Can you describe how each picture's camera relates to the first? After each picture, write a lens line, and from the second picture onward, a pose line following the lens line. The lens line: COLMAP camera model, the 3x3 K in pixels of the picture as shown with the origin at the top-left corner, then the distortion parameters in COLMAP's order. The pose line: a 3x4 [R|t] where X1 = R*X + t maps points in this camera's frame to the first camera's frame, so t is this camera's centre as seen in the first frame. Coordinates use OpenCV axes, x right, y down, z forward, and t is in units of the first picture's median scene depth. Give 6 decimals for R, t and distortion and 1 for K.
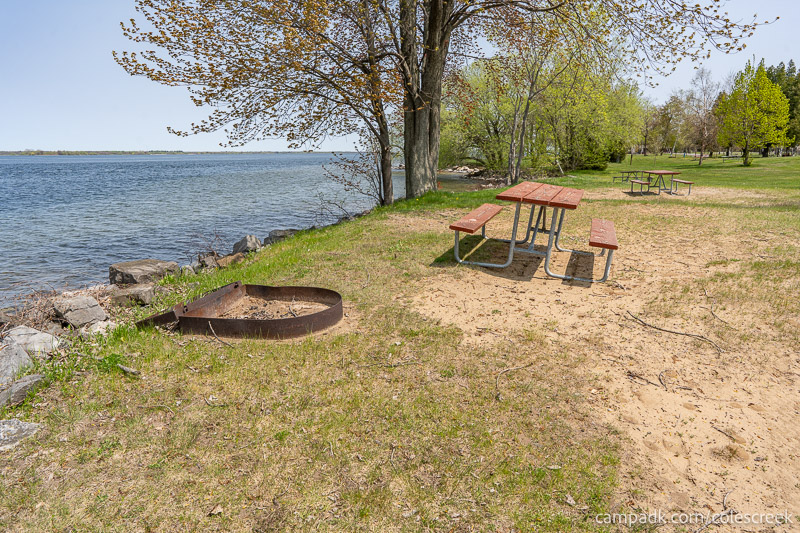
lens RADIAL K [[534.2, 0, 396.8], [0, 534.2, 265.0], [0, 0, 1]] dist [0.002328, 0.000657]
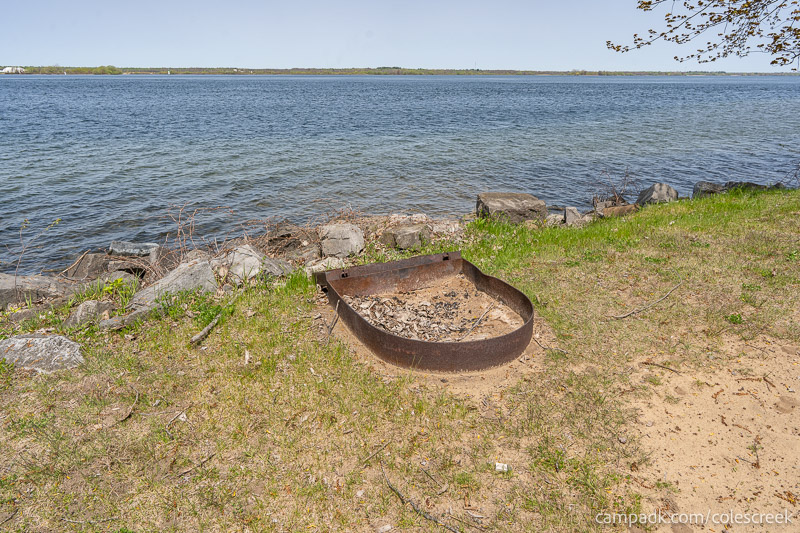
lens RADIAL K [[534.2, 0, 396.8], [0, 534.2, 265.0], [0, 0, 1]] dist [0.002328, 0.000657]
pose [[0.622733, 0.270553, -0.734170, 0.082276], [-0.167870, 0.962663, 0.212367, -0.039704], [0.764214, -0.009002, 0.644900, 0.195441]]
